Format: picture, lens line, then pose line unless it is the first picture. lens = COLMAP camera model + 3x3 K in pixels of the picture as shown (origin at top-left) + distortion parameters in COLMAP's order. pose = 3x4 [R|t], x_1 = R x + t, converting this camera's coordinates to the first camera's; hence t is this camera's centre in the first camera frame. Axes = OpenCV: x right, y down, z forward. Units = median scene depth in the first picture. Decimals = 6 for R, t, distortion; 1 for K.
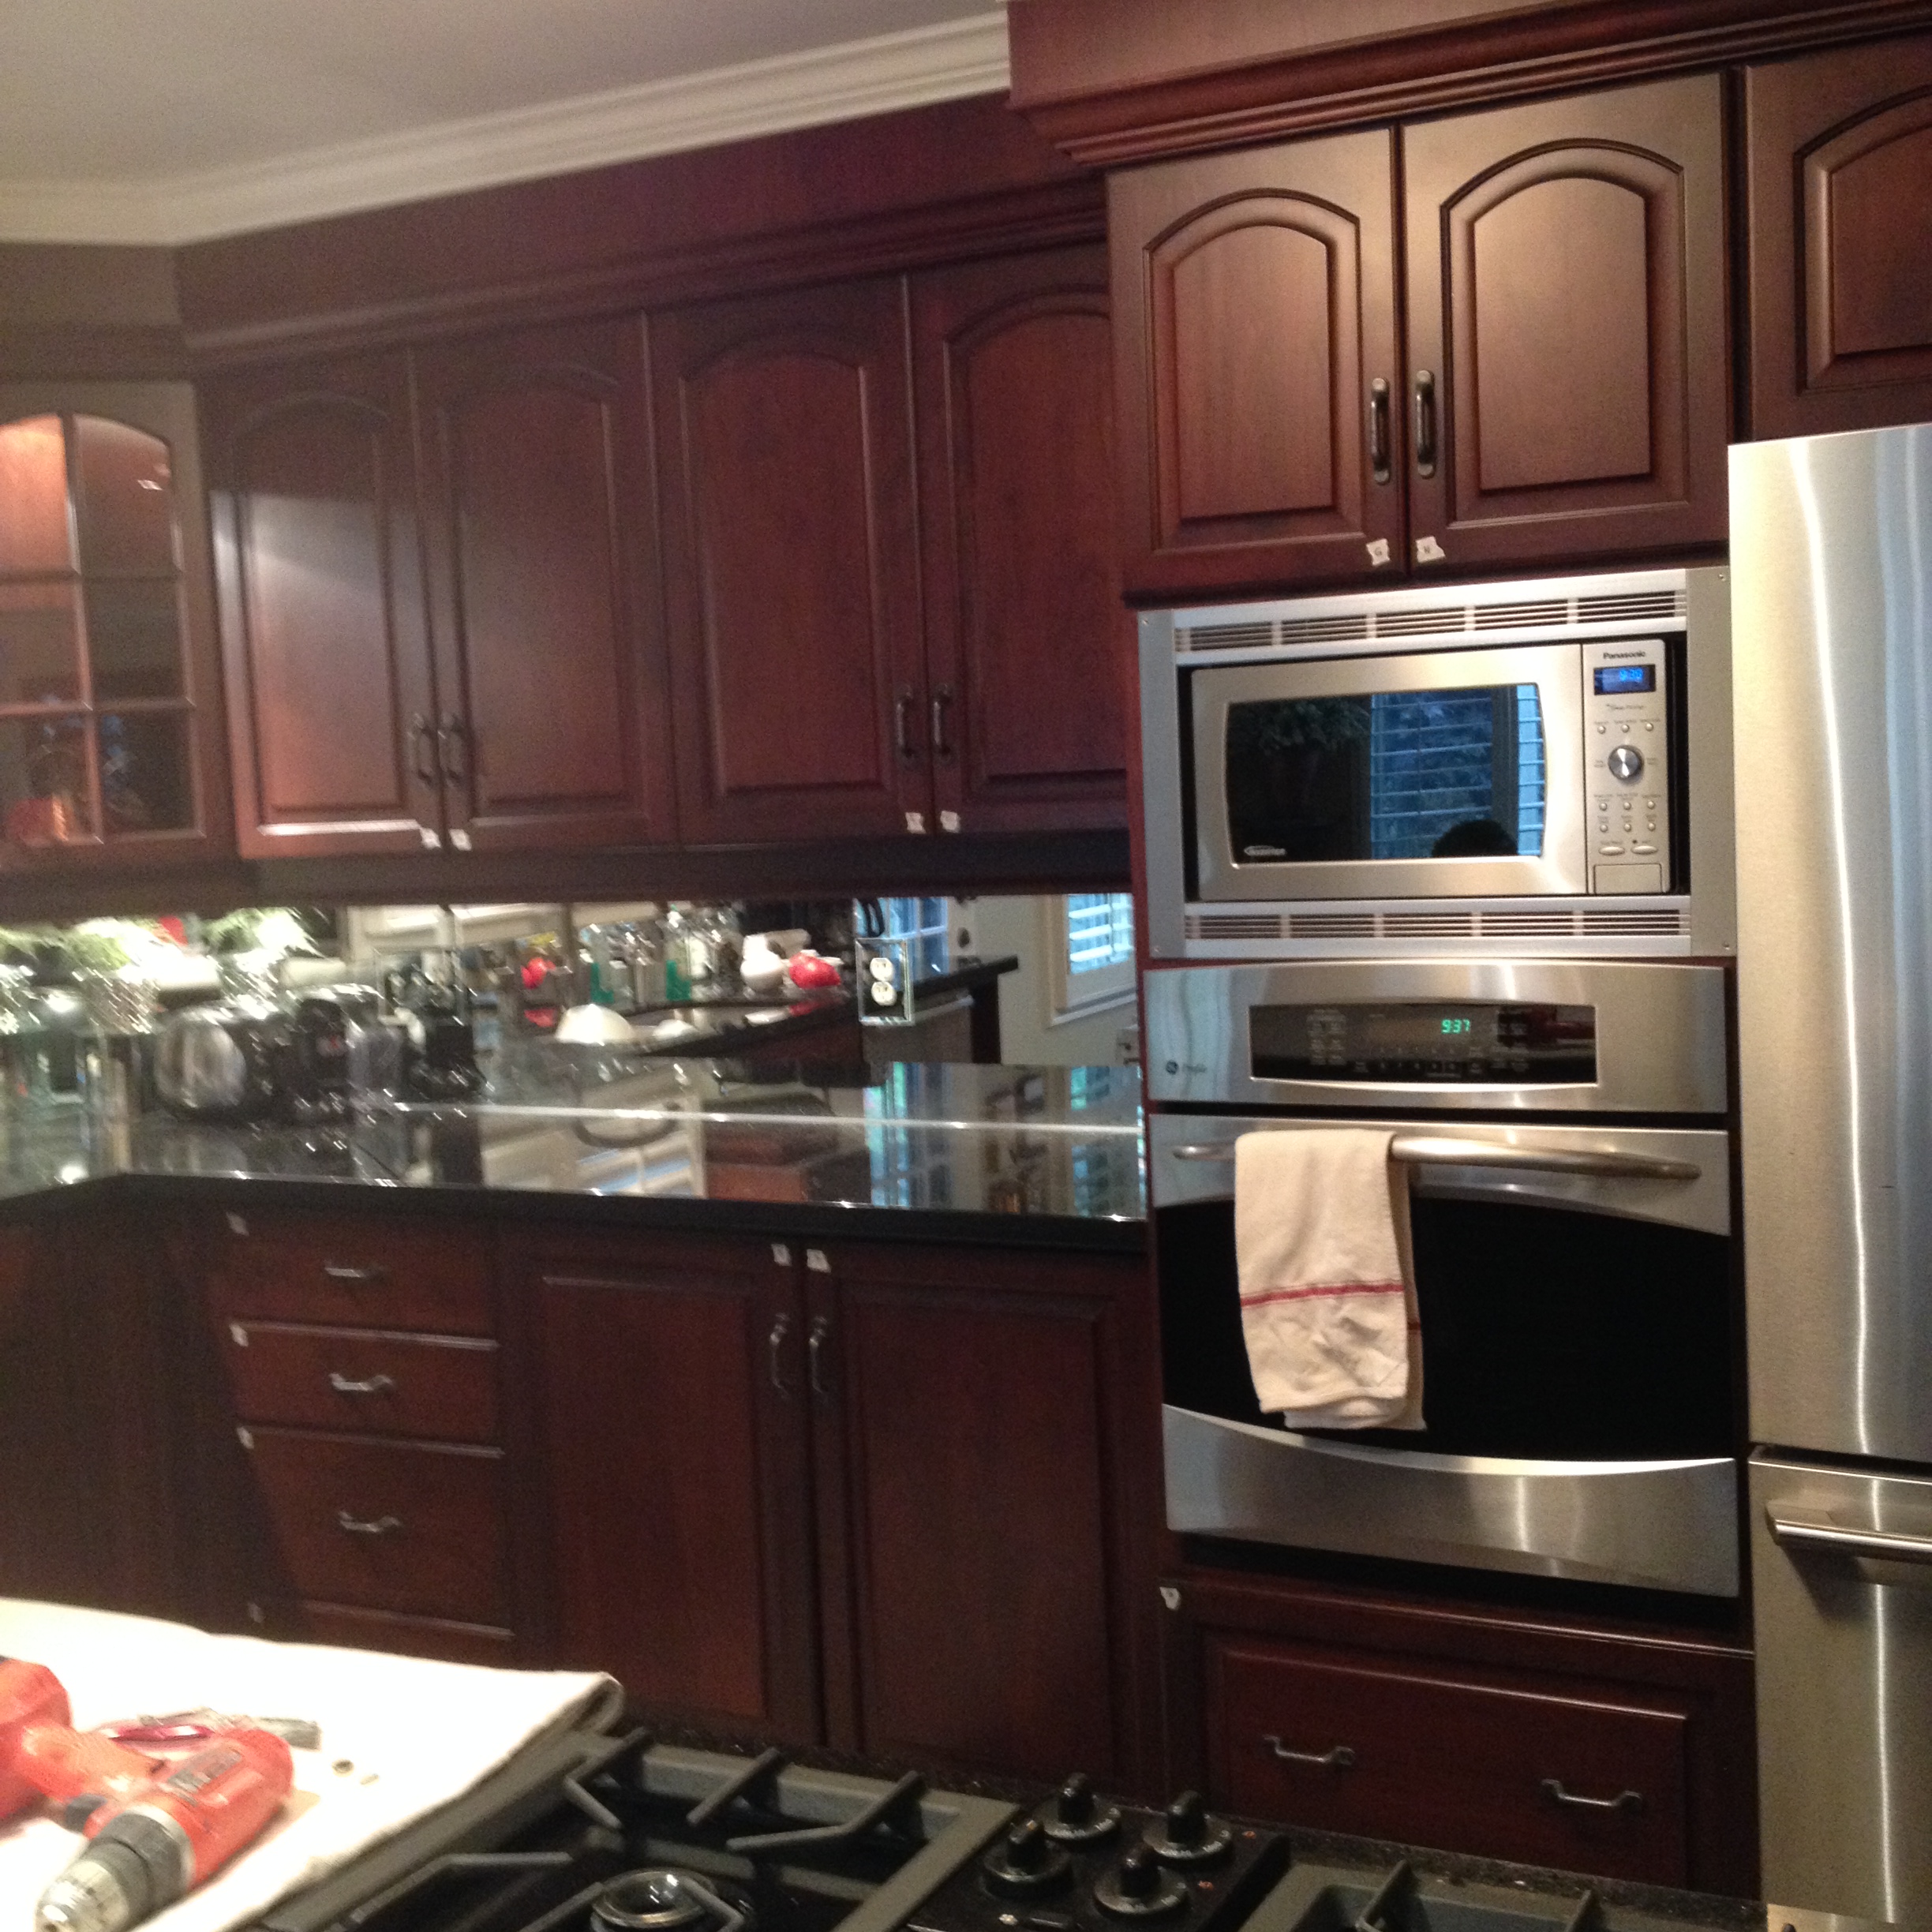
lens RADIAL K [[2350.6, 0, 962.5], [0, 2350.6, 963.9], [0, 0, 1]] dist [0.048937, 0.000000]
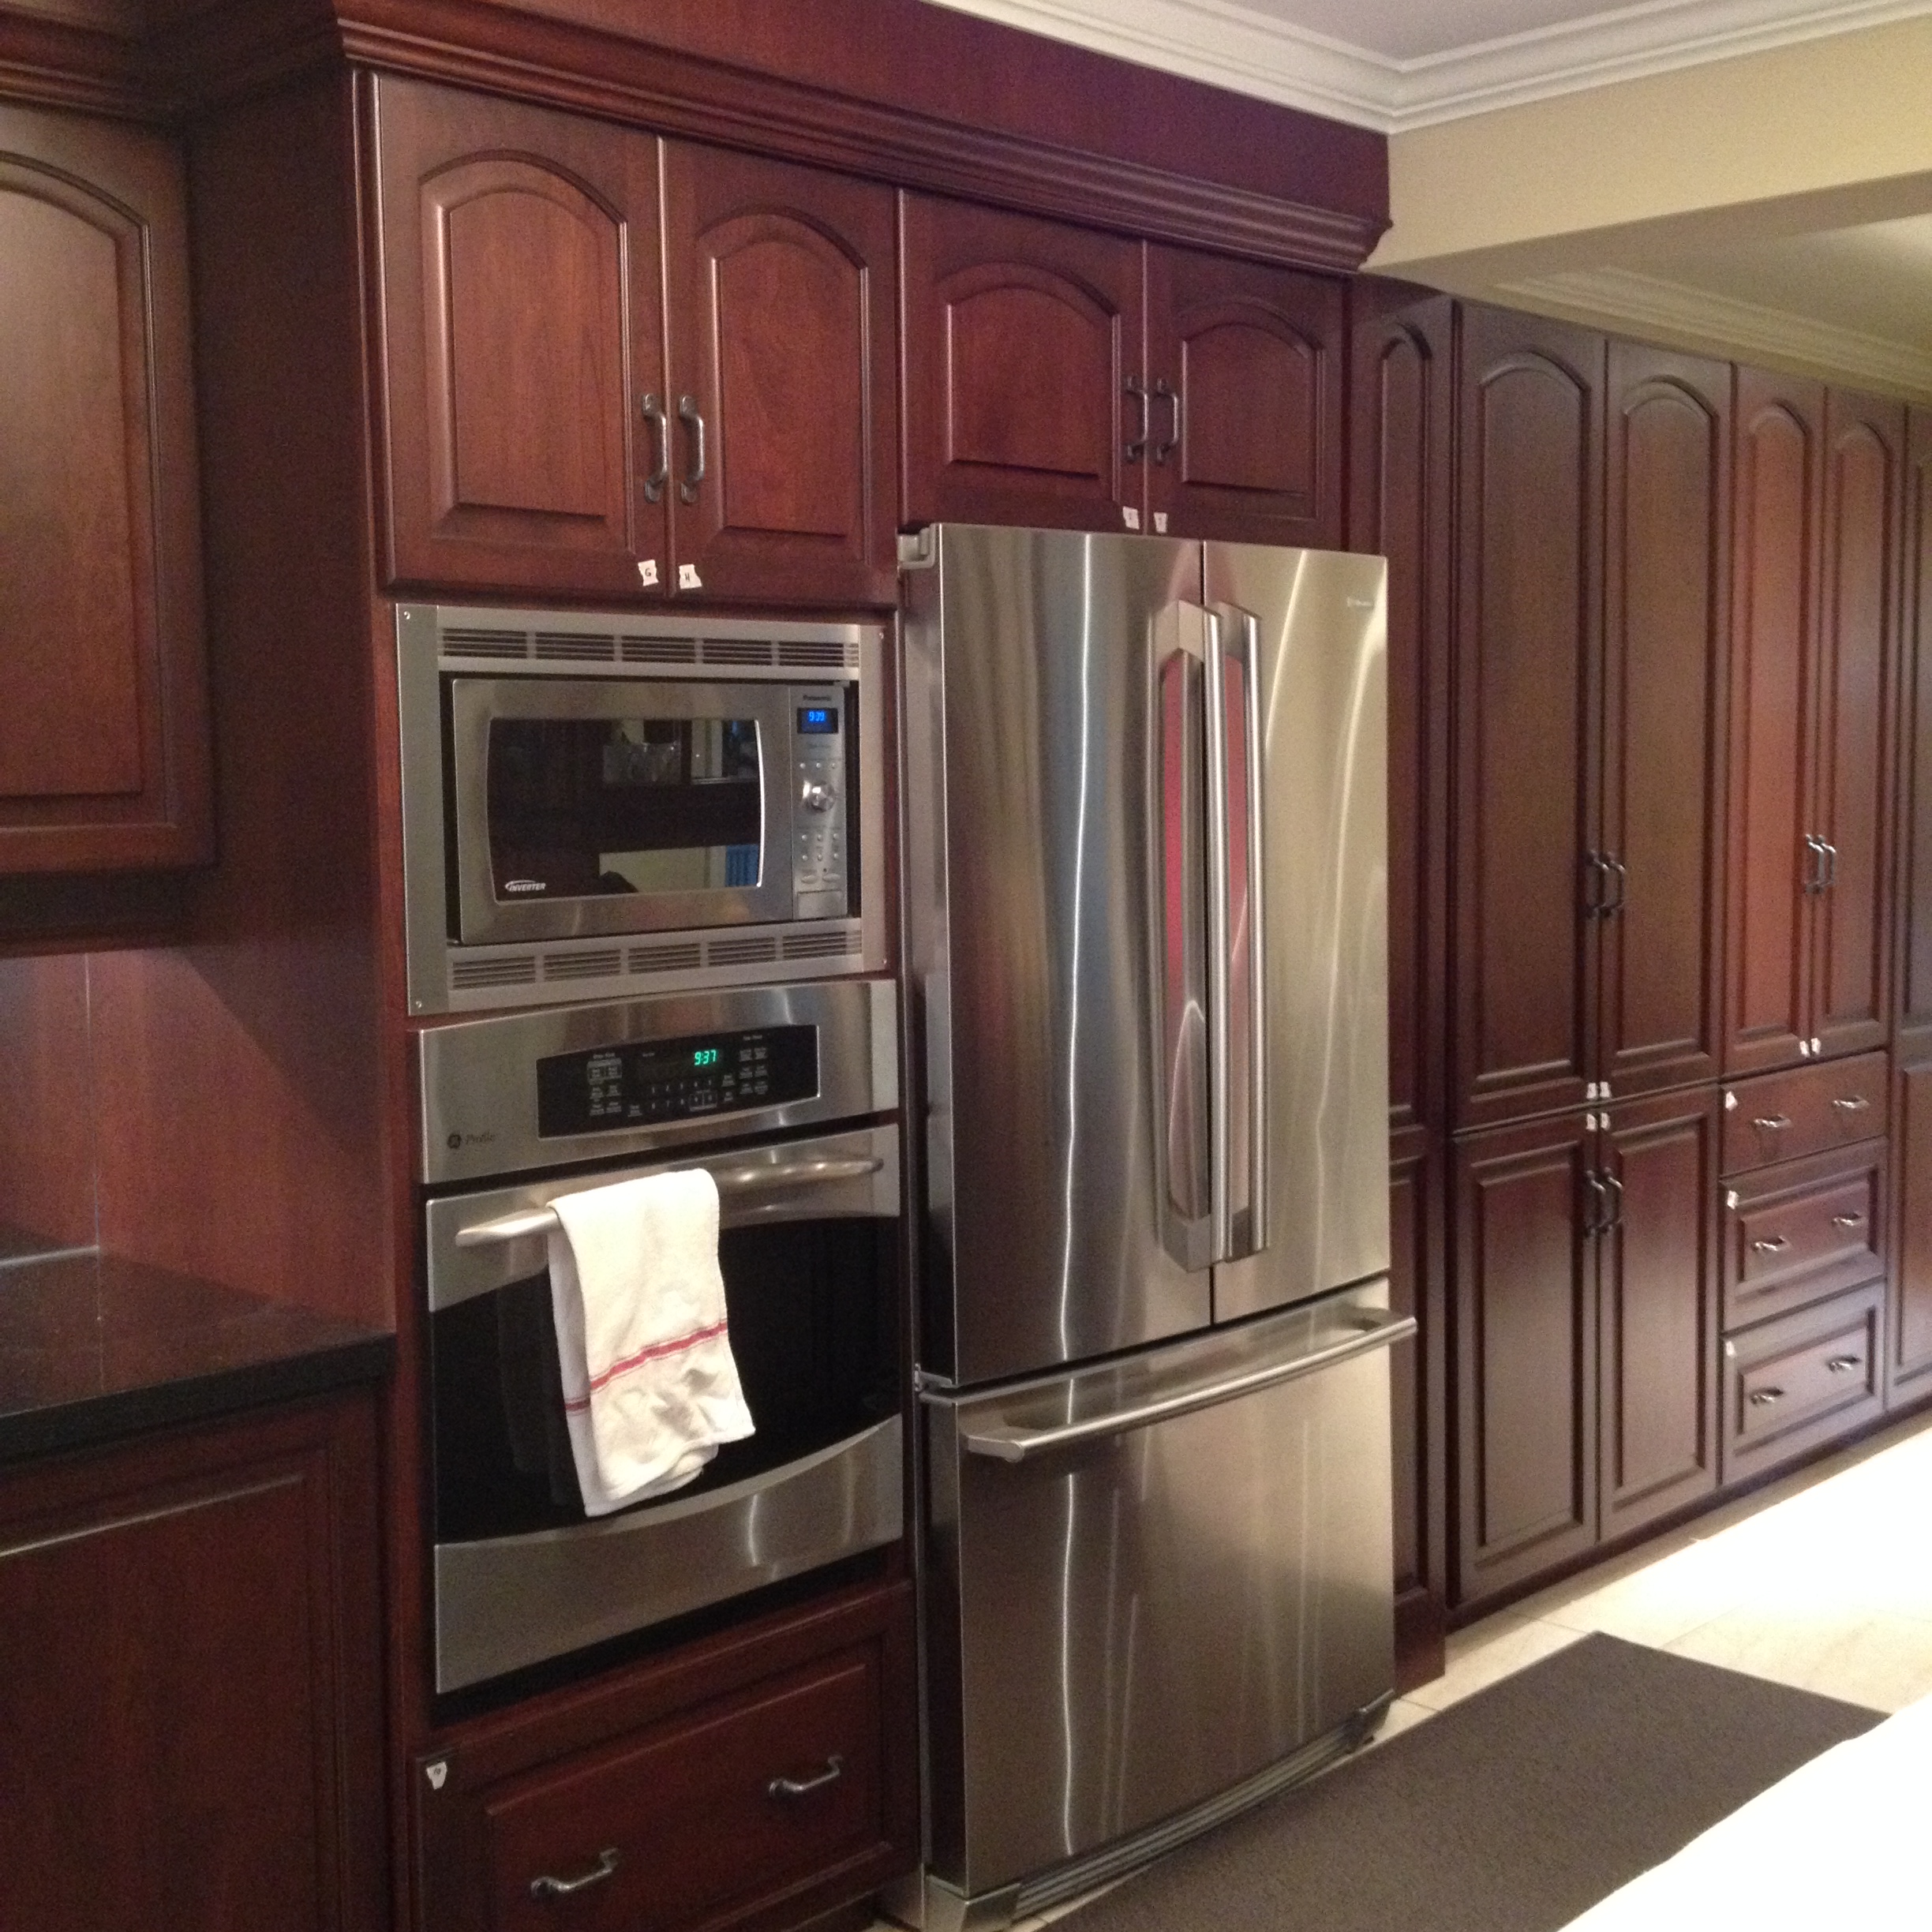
lens RADIAL K [[2350.6, 0, 1040.0], [0, 2350.6, 943.9], [0, 0, 1]] dist [0.048937, 0.000000]
pose [[0.294366, -0.034226, 0.955080, -0.692946], [0.073466, 0.997212, 0.013093, -0.023771], [-0.952865, 0.066311, 0.296060, 0.564146]]
